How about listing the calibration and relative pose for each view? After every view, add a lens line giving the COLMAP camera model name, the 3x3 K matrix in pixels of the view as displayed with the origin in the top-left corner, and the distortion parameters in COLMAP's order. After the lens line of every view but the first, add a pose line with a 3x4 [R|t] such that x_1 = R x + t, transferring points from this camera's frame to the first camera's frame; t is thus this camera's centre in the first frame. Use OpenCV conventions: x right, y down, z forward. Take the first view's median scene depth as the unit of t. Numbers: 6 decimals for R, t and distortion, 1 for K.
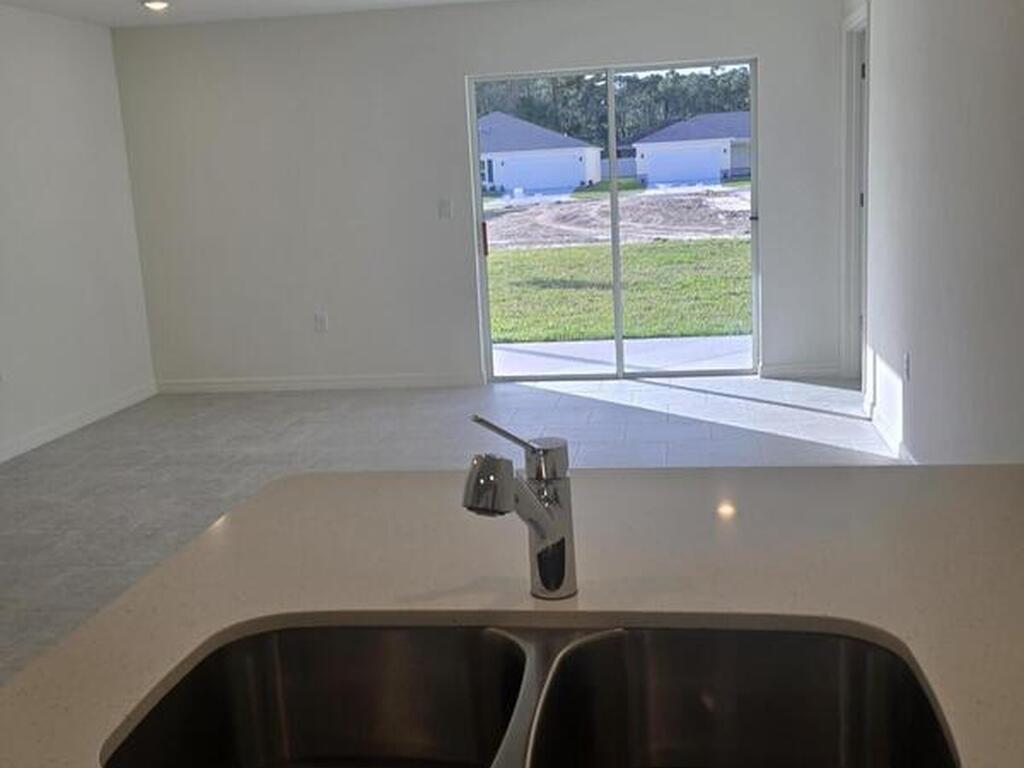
lens RADIAL K [[1116.0, 0, 512.0], [0, 1116.0, 384.0], [0, 0, 1]] dist [0.067132, 0.002574]
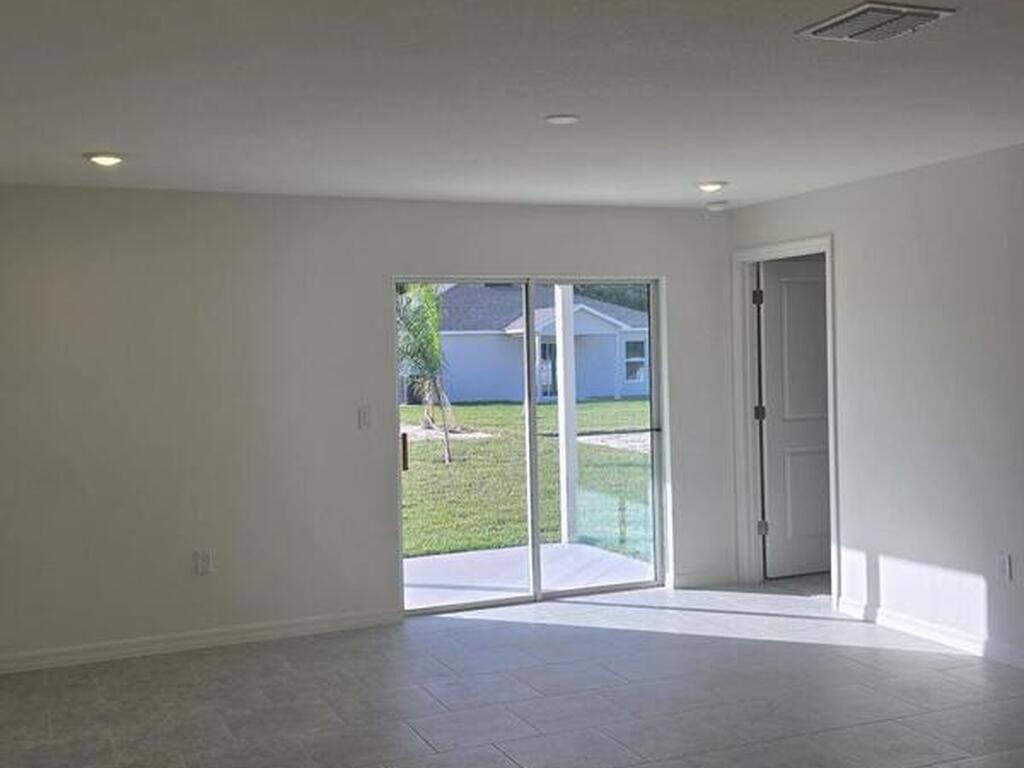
lens RADIAL K [[1116.0, 0, 512.0], [0, 1116.0, 384.0], [0, 0, 1]] dist [0.067132, 0.002574]
pose [[0.855363, 0.019891, 0.517647, -0.413582], [0.077456, 0.983119, -0.165766, -0.030391], [-0.512206, 0.181885, 0.839382, 0.204710]]
